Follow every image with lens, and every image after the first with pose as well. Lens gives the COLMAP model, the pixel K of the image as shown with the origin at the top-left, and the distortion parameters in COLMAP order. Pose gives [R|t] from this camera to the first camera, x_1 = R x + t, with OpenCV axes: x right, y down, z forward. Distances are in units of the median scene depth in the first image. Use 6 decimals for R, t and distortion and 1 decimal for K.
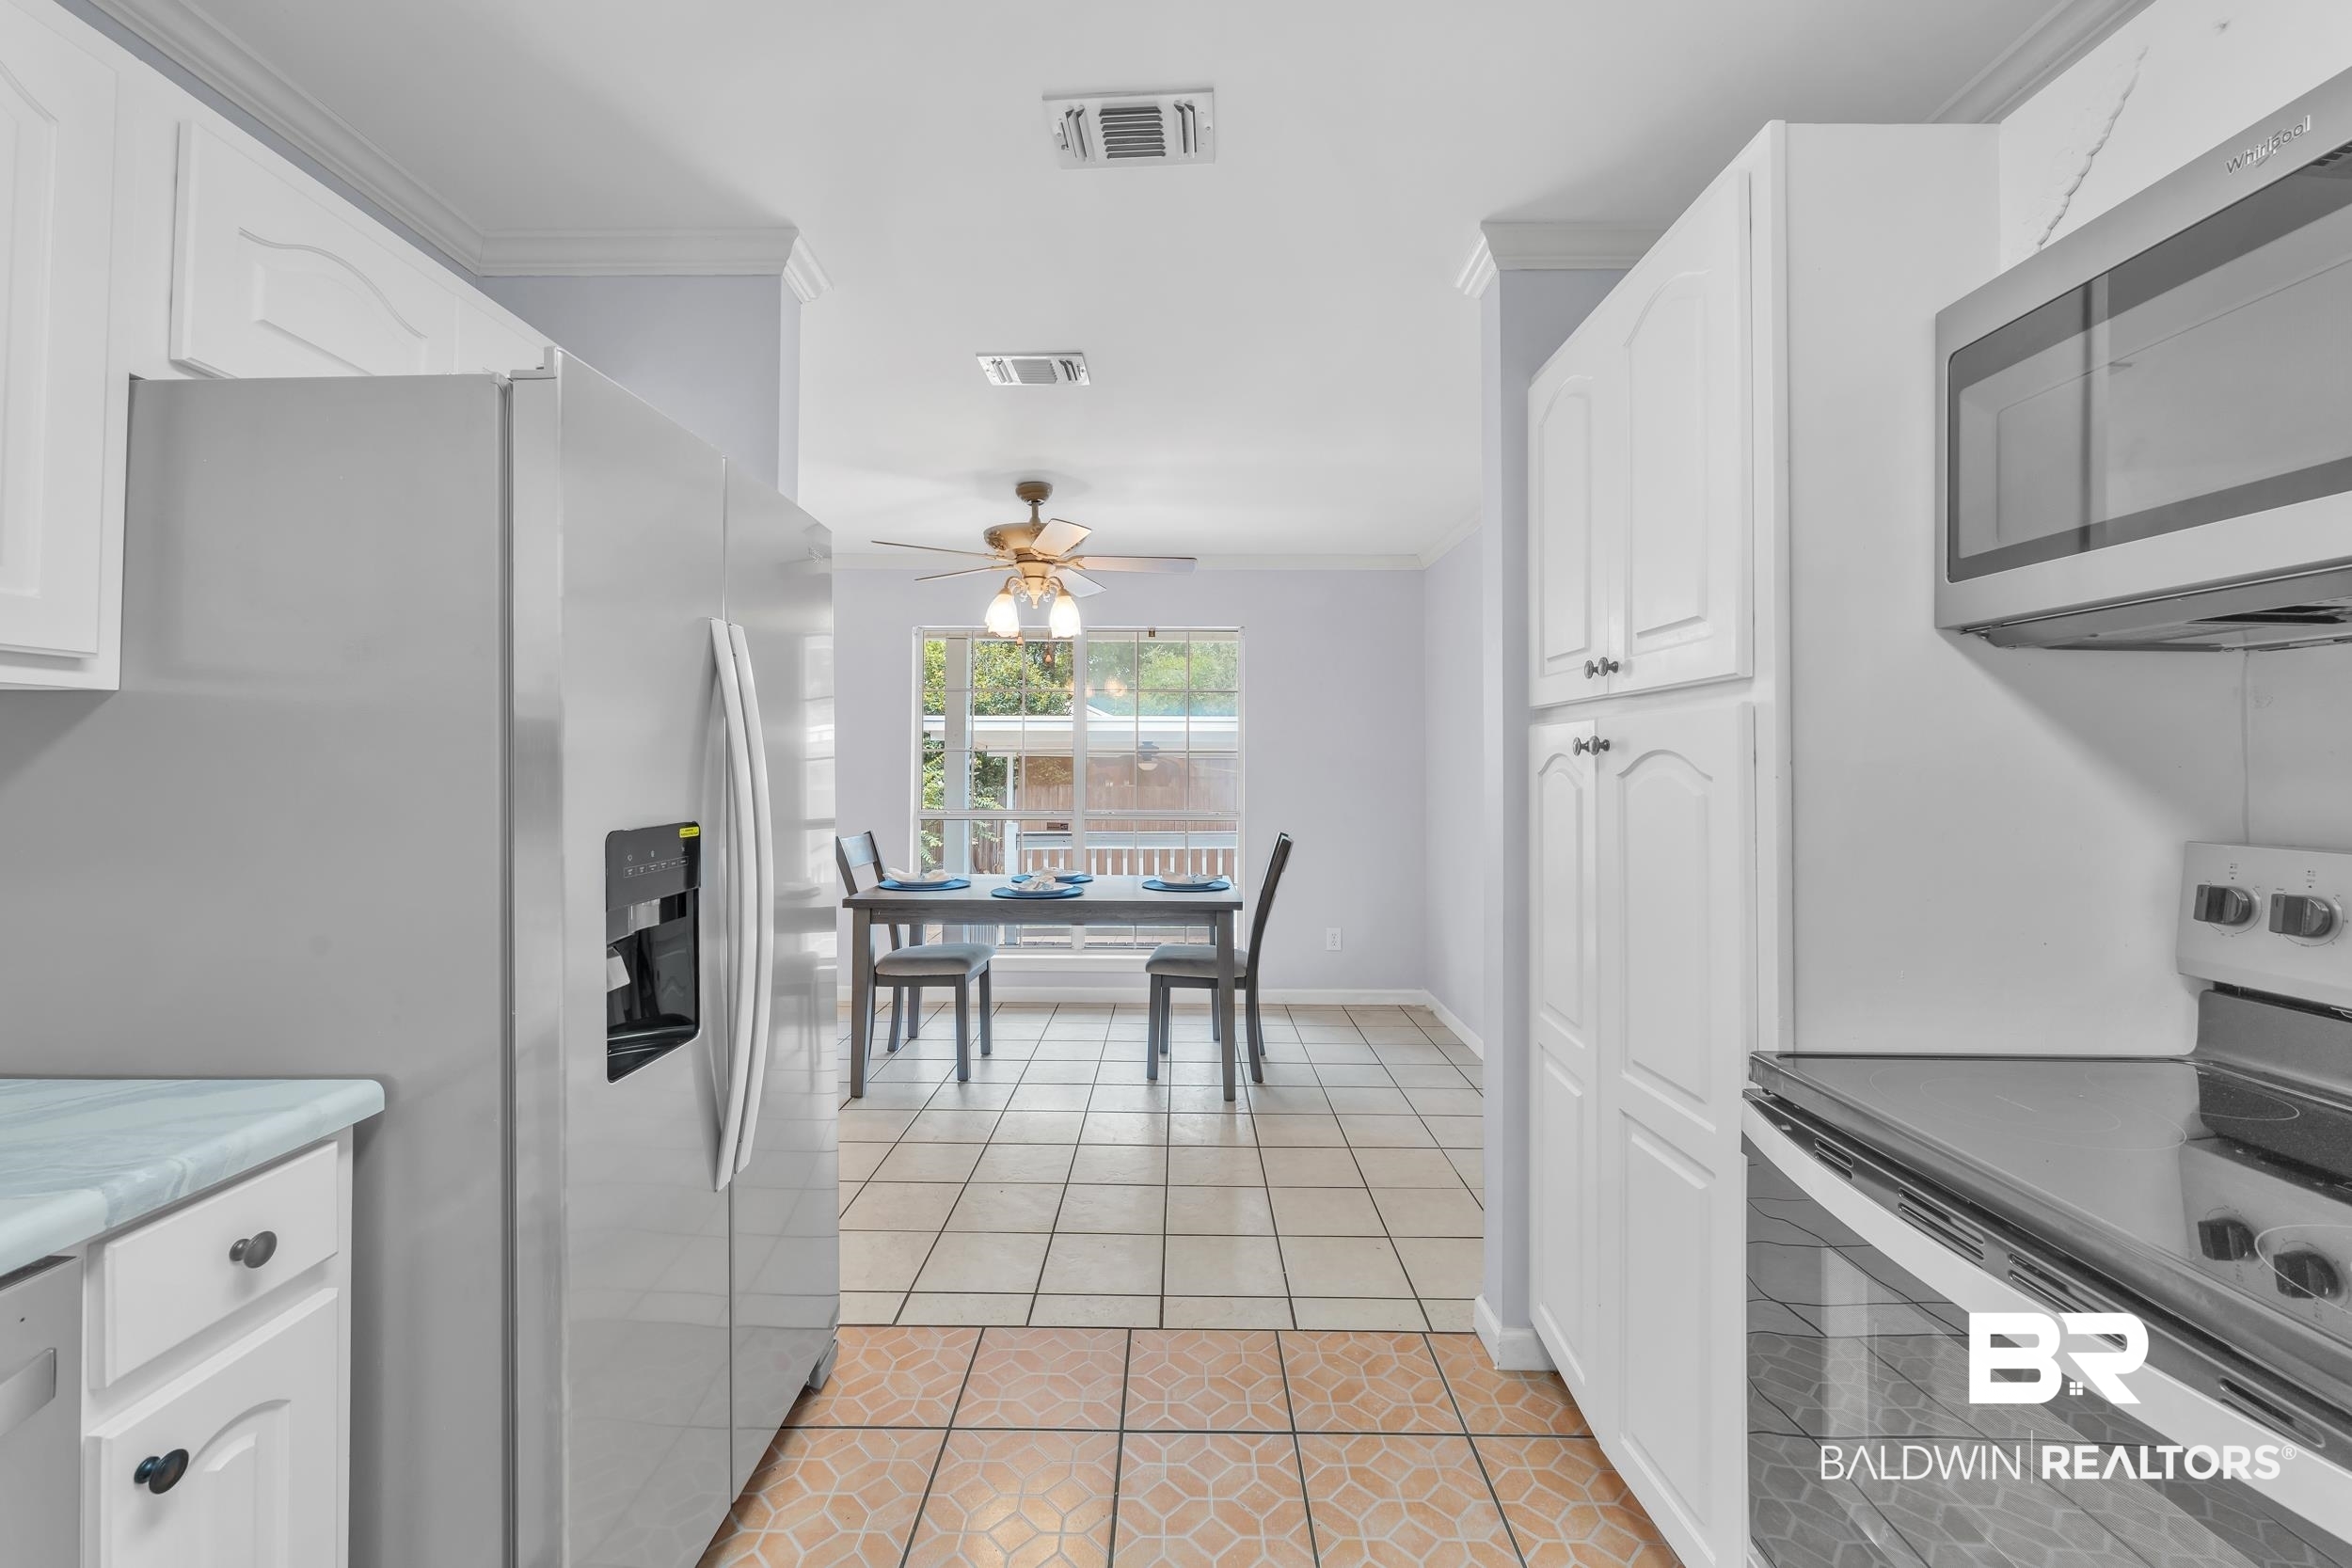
lens RADIAL K [[1011.4, 0, 1176.0], [0, 1011.4, 784.0], [0, 0, 1]] dist [-0.001140, -0.000302]
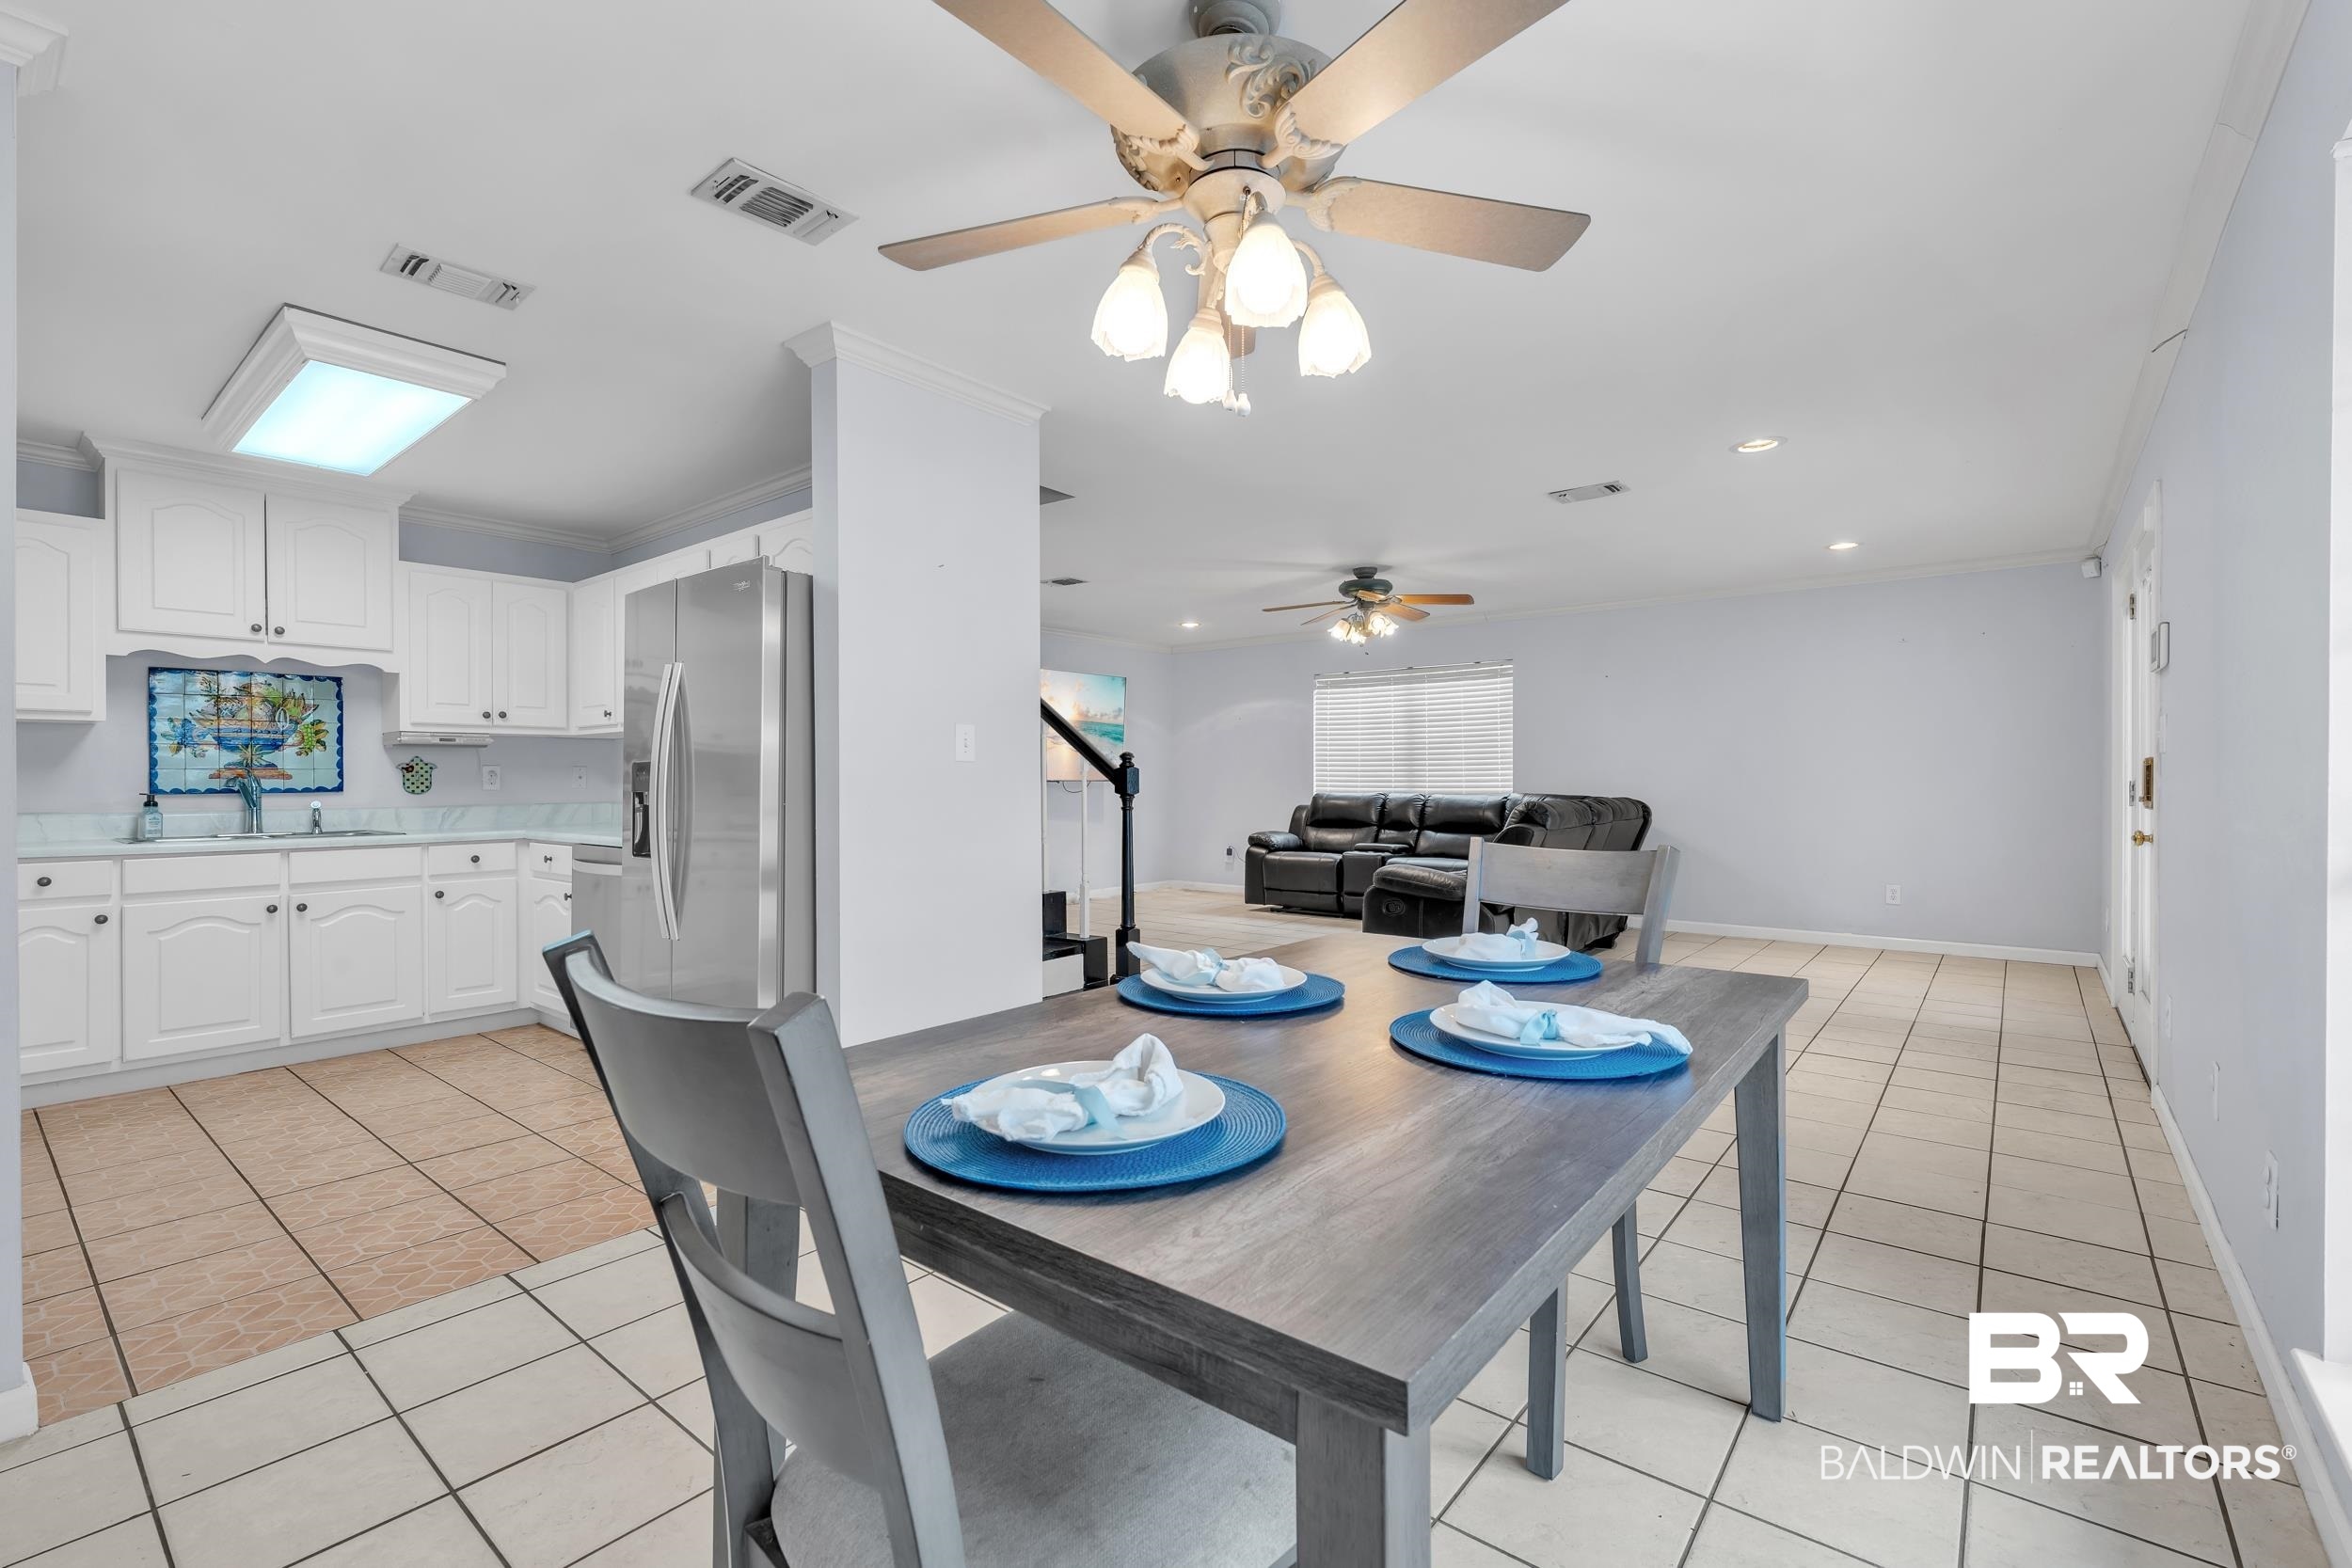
lens RADIAL K [[1011.4, 0, 1176.0], [0, 1011.4, 784.0], [0, 0, 1]] dist [-0.001140, -0.000302]
pose [[-0.631231, 0.005187, -0.775577, 0.368528], [0.001695, 0.999984, 0.005308, 0.054962], [0.775593, 0.002036, -0.631230, 2.317606]]
